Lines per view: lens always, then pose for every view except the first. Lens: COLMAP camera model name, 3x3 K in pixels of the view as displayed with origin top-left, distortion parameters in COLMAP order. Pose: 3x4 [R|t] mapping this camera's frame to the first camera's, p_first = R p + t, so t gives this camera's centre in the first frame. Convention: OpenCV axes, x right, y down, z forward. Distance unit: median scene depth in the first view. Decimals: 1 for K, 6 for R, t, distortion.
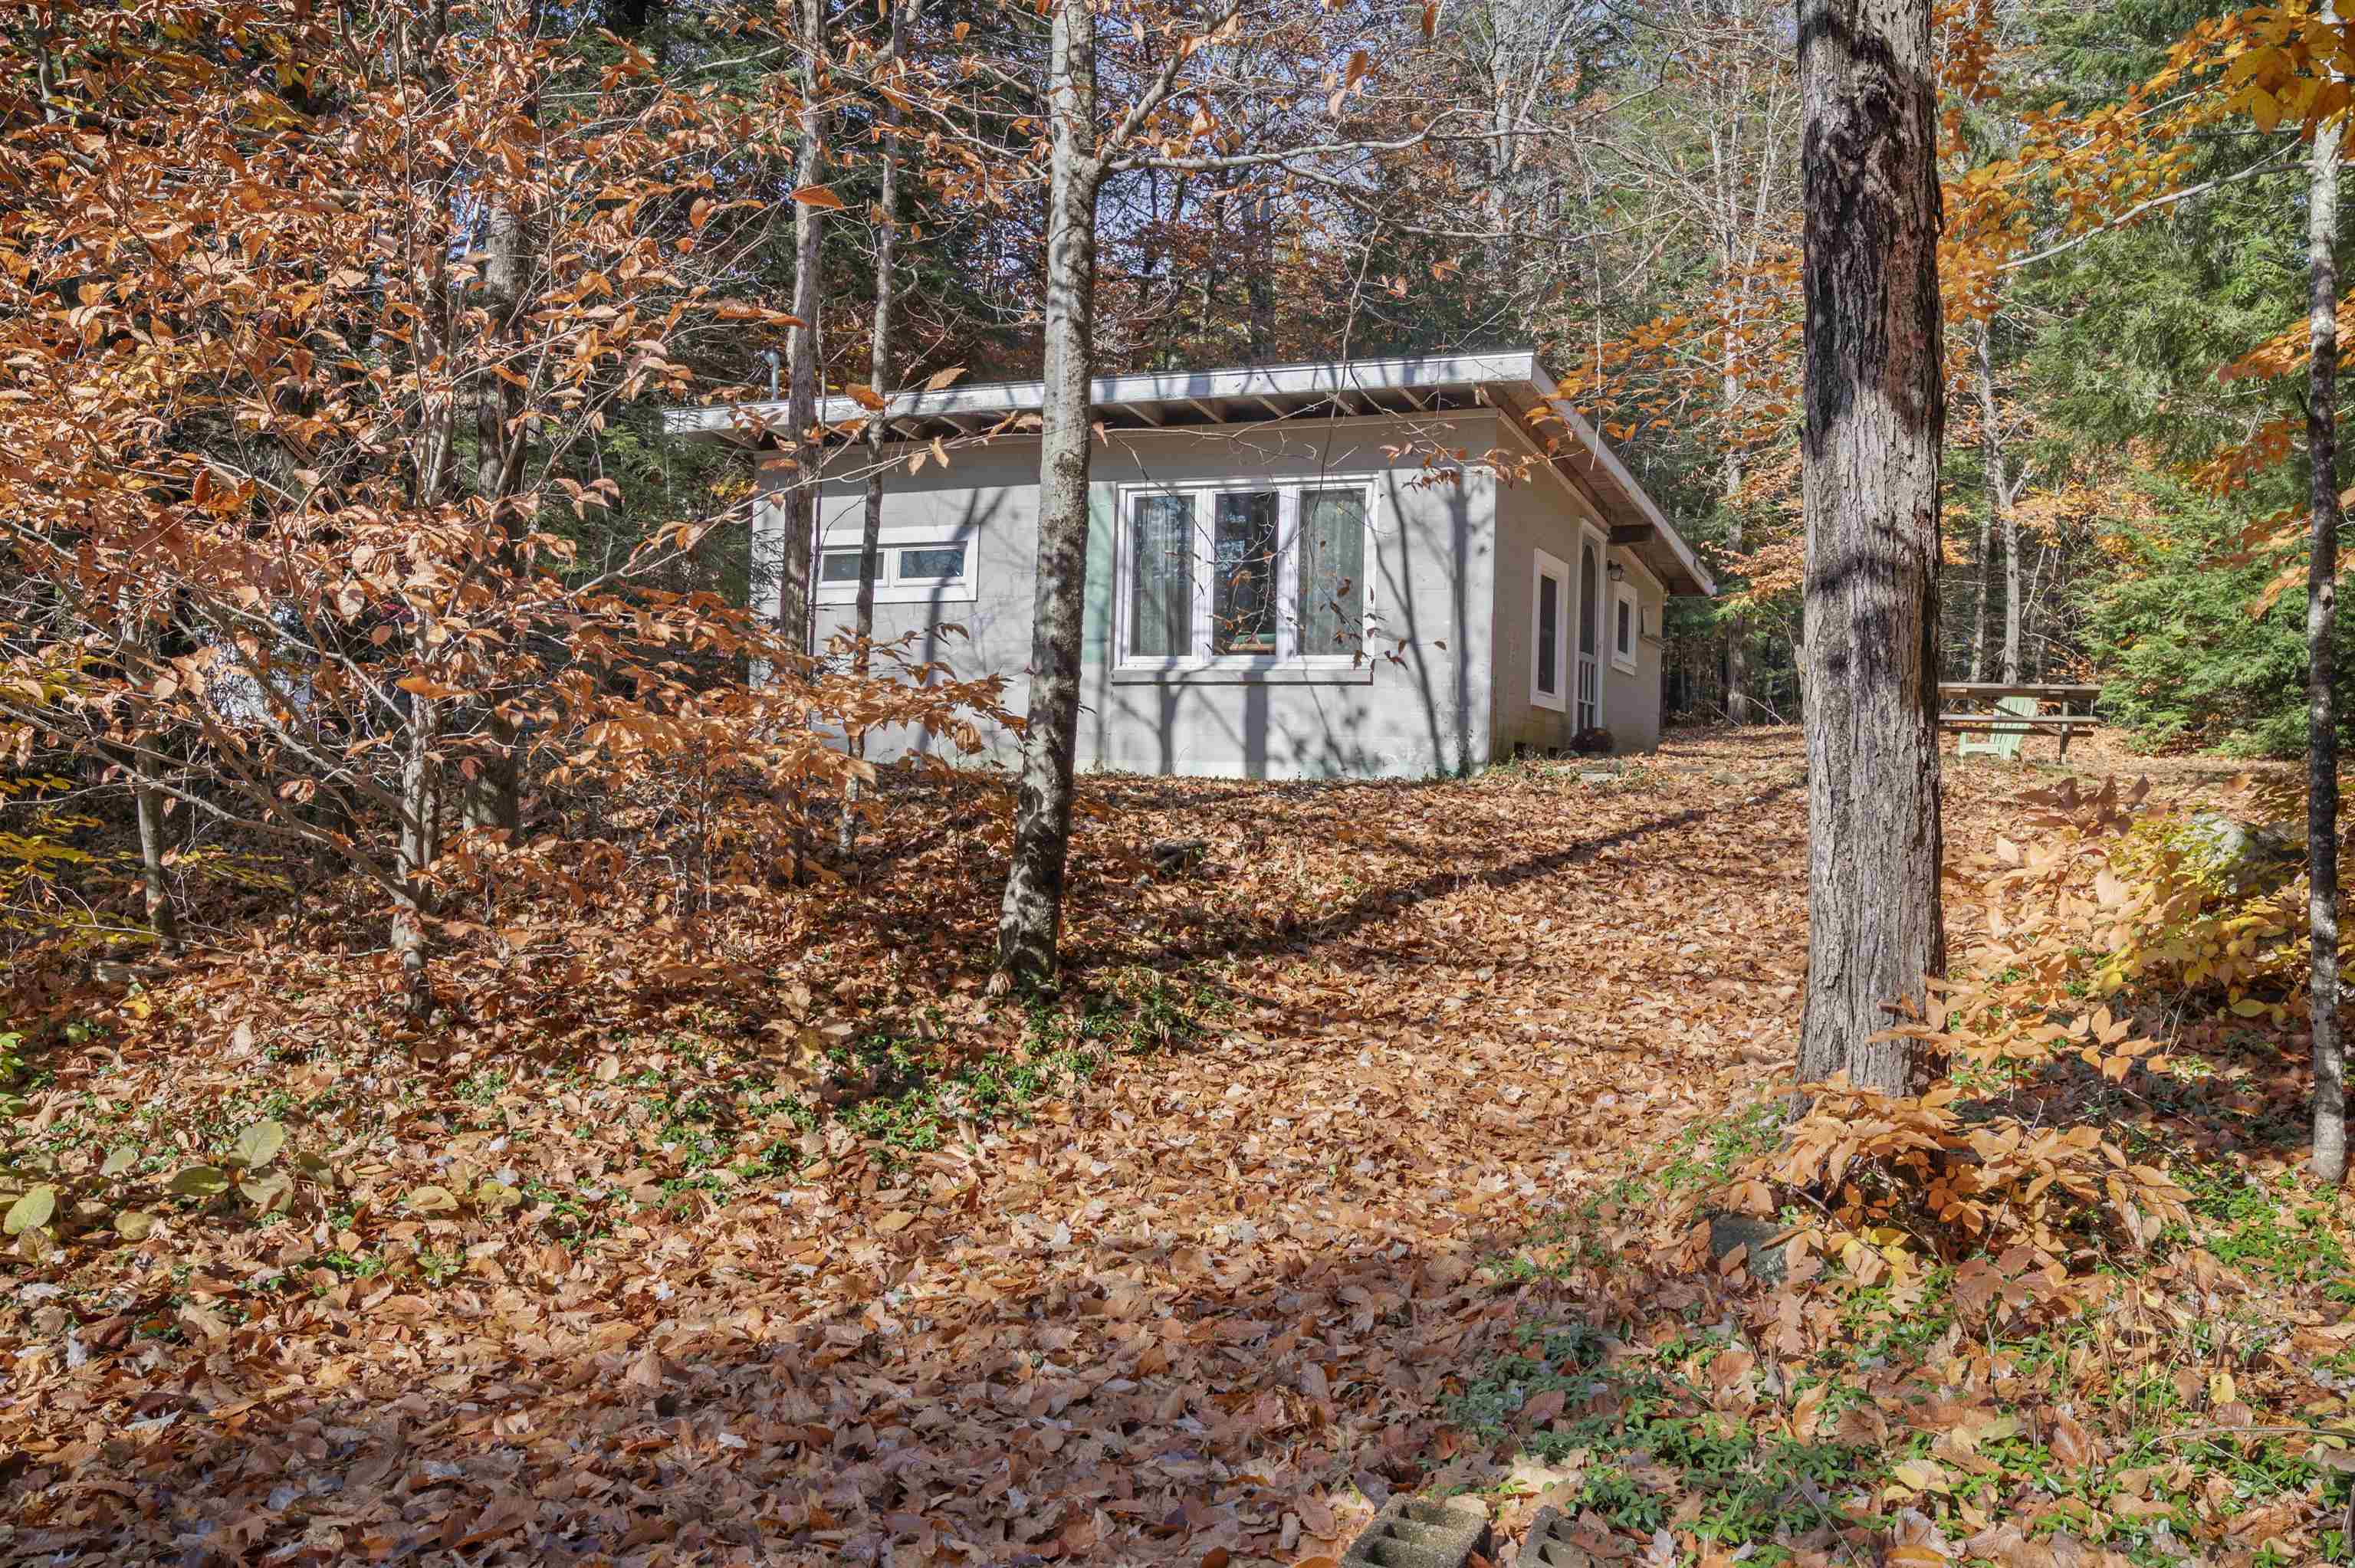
lens RADIAL K [[2031.5, 0, 1165.3], [0, 2031.5, 809.1], [0, 0, 1]] dist [-0.001355, -0.008056]
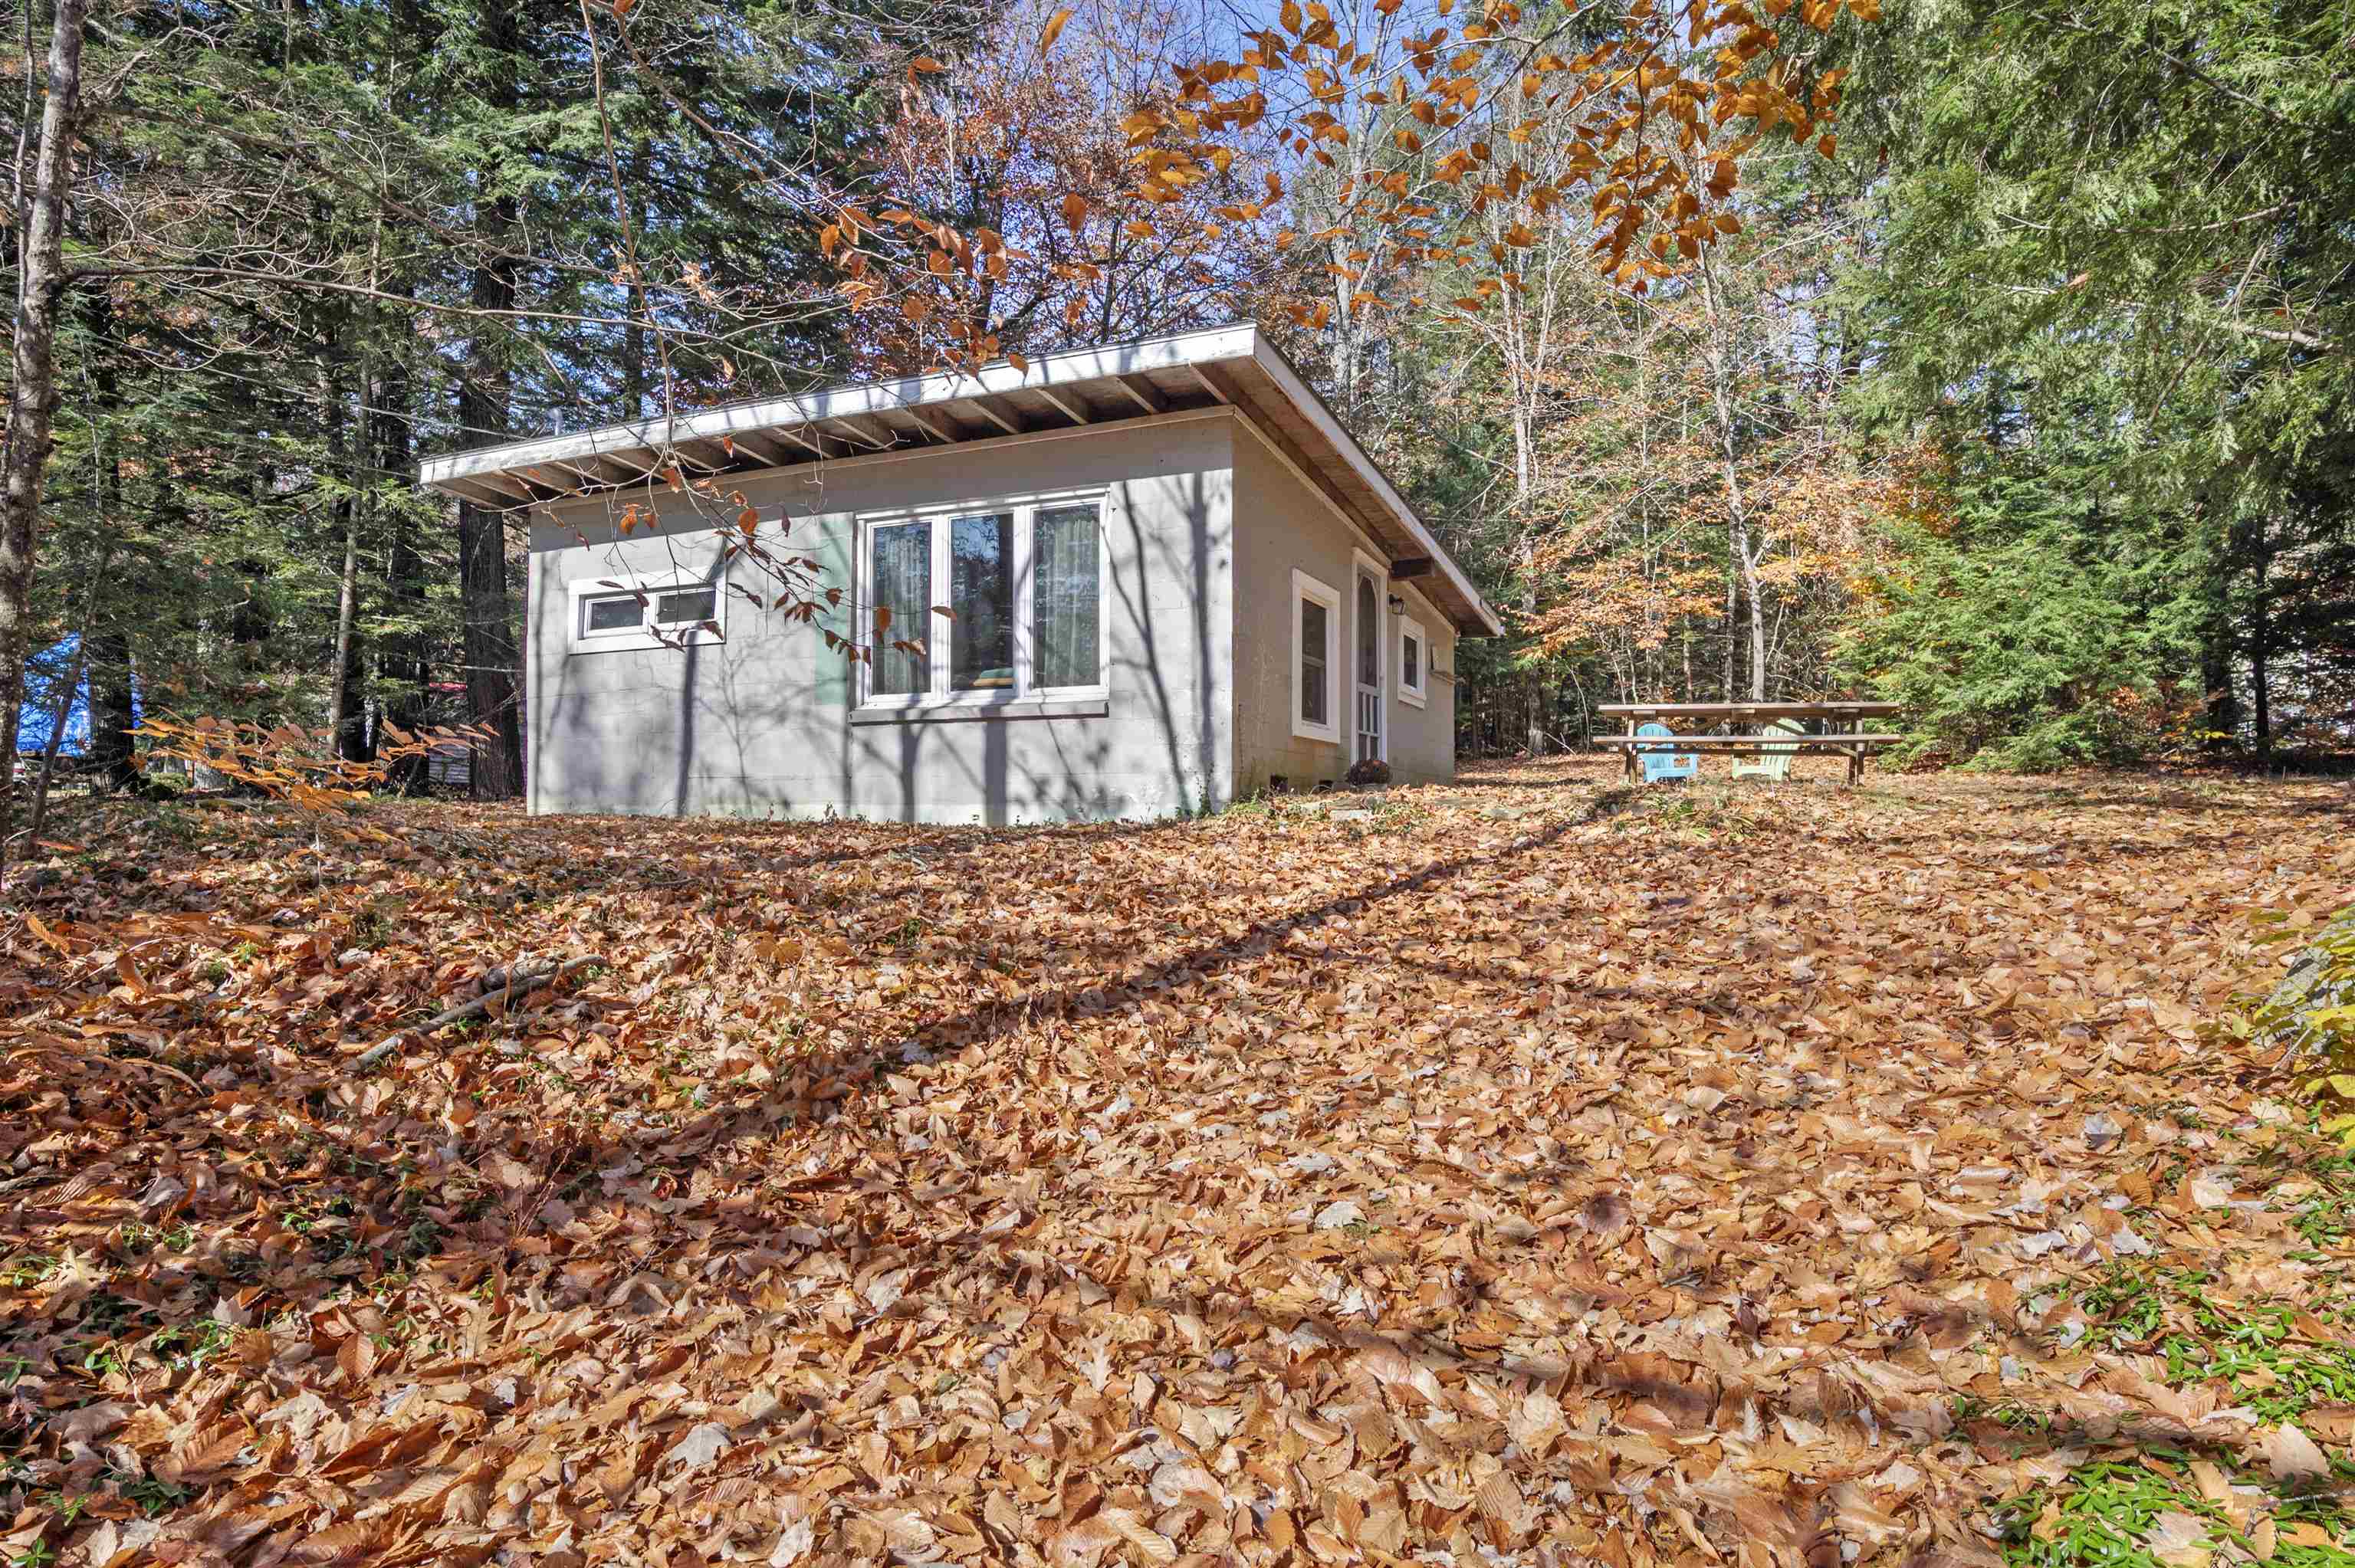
lens RADIAL K [[1309.7, 0, 1188.8], [0, 1309.7, 817.3], [0, 0, 1]] dist [-0.002417, -0.000091]
pose [[0.999698, -0.024062, 0.005071, 0.129637], [0.024073, 0.999708, -0.002153, -0.014259], [-0.005018, 0.002275, 0.999985, 0.403383]]
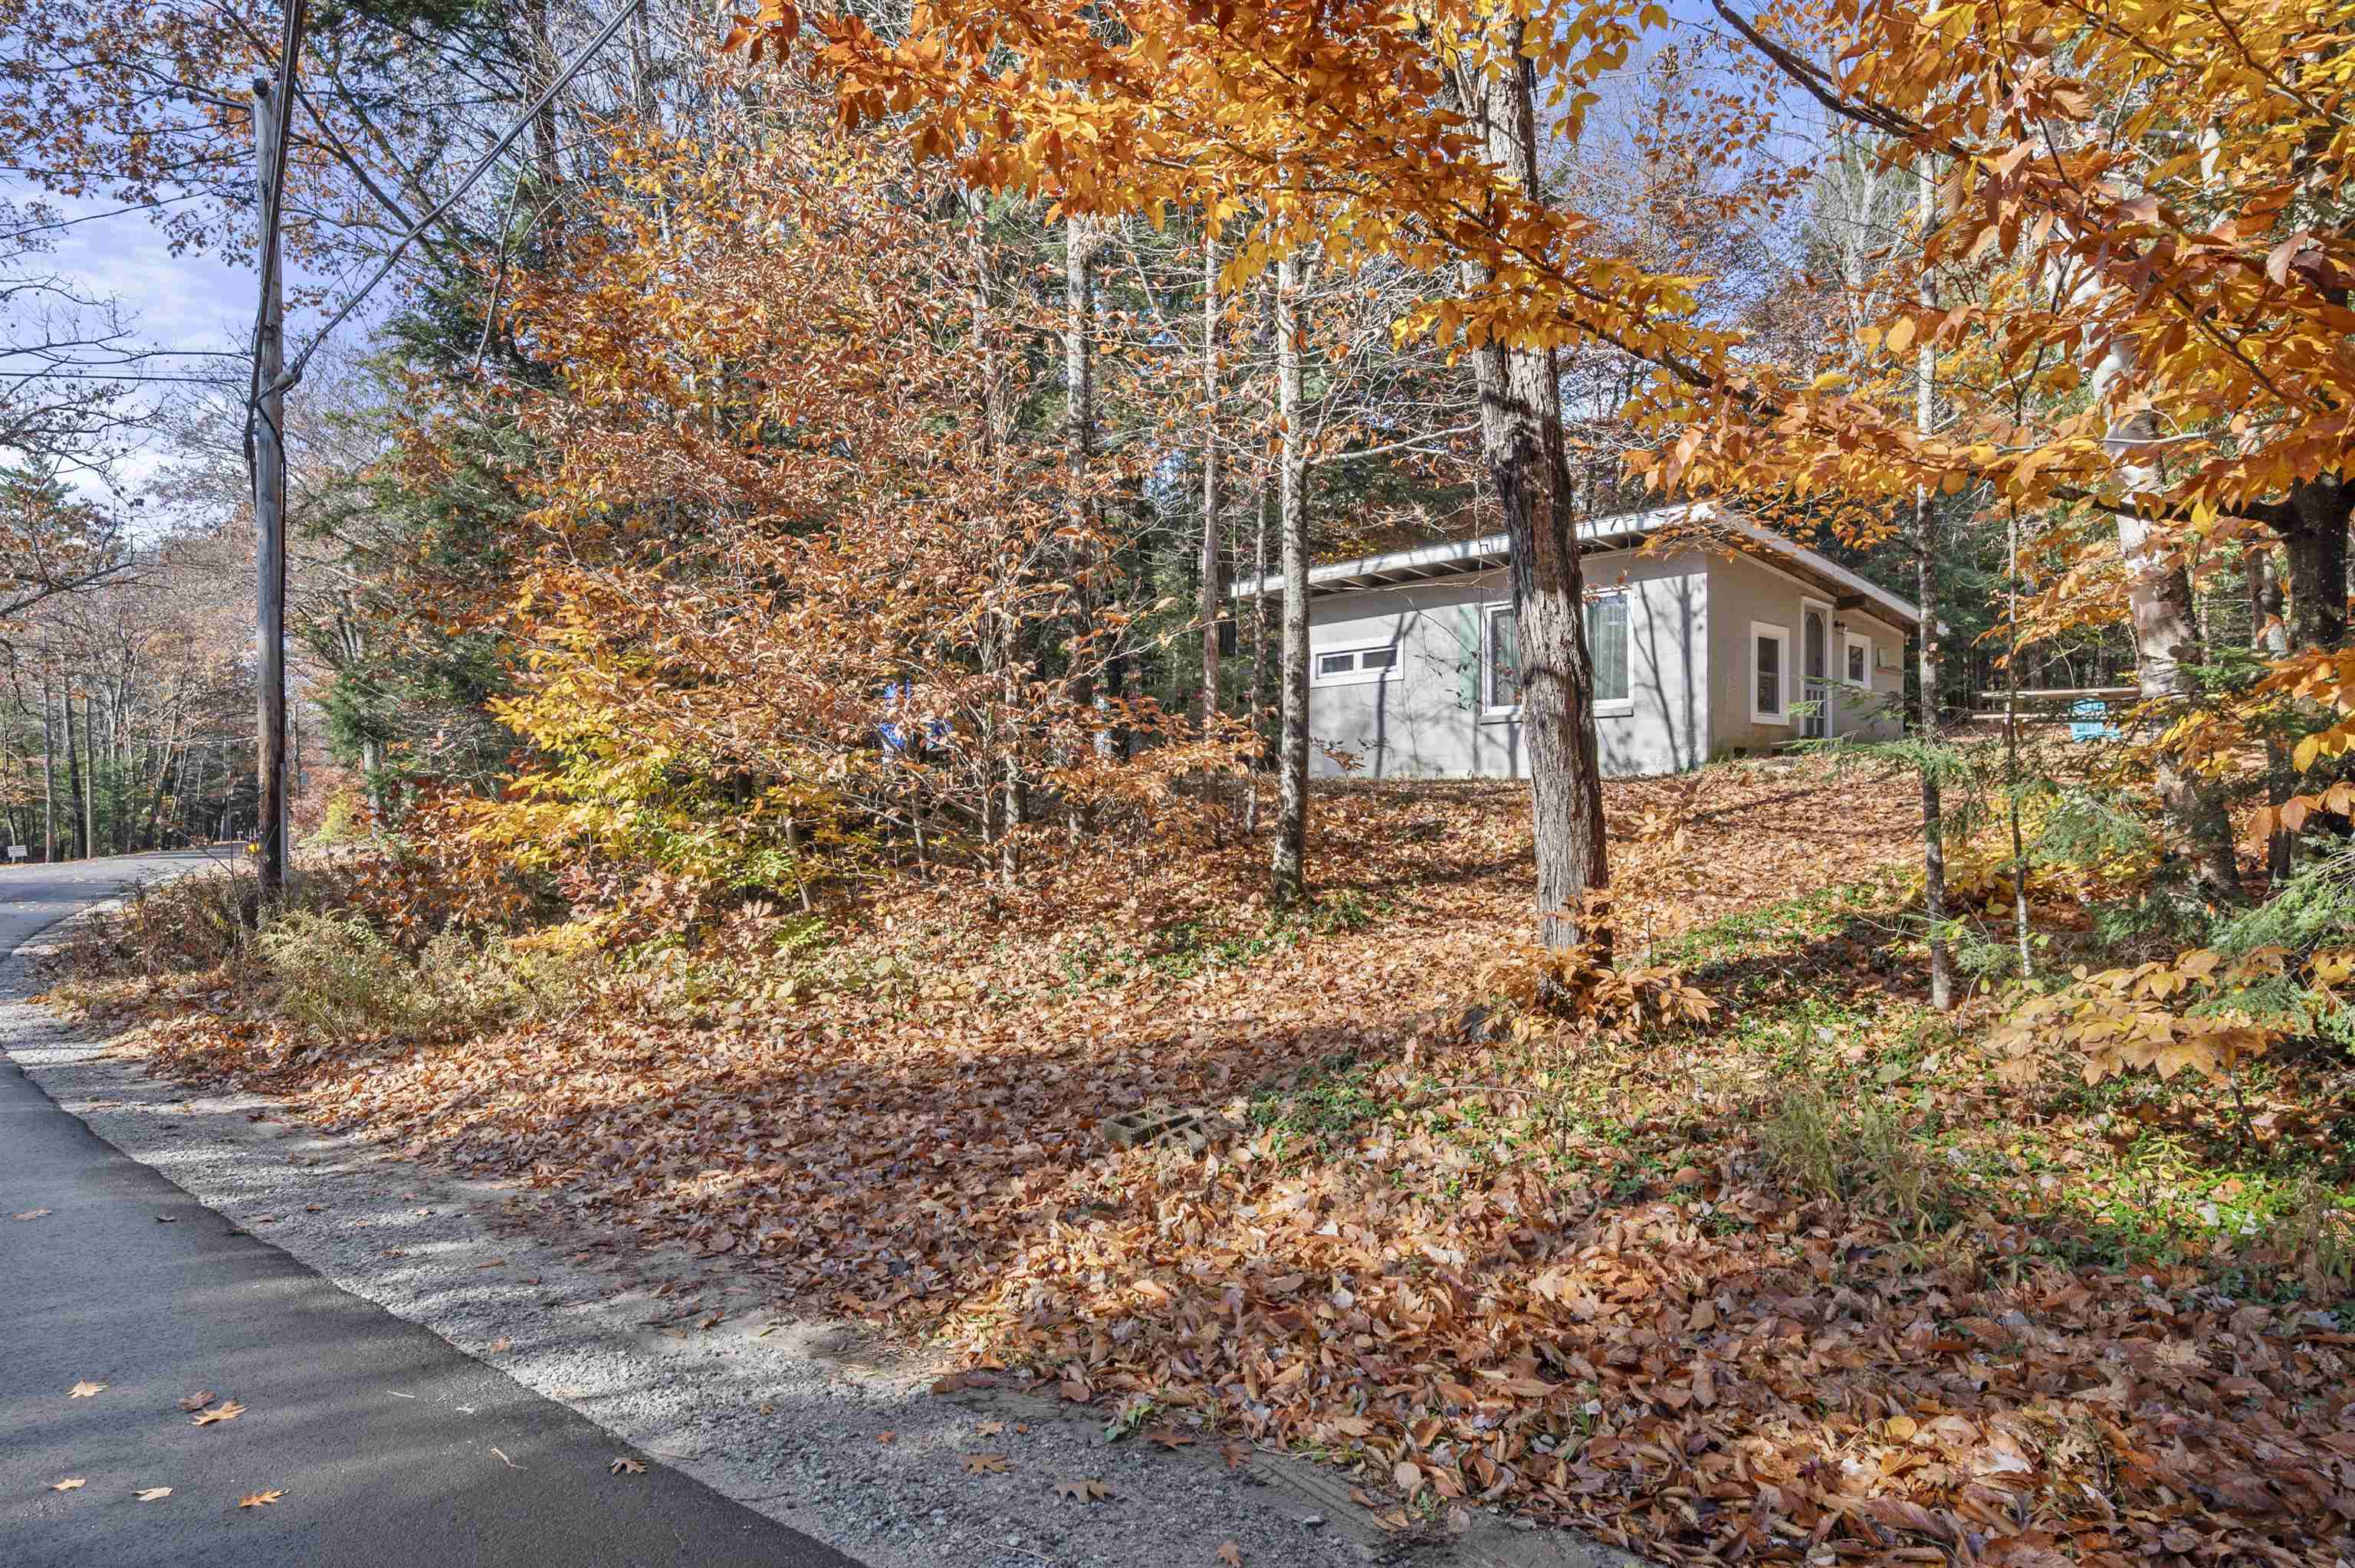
lens RADIAL K [[1309.7, 0, 1188.8], [0, 1309.7, 817.3], [0, 0, 1]] dist [-0.002417, -0.000091]
pose [[0.924857, -0.029363, -0.379179, 0.162555], [0.034081, 0.999403, 0.005735, -0.000083], [0.378784, -0.018227, 0.925306, -0.086851]]
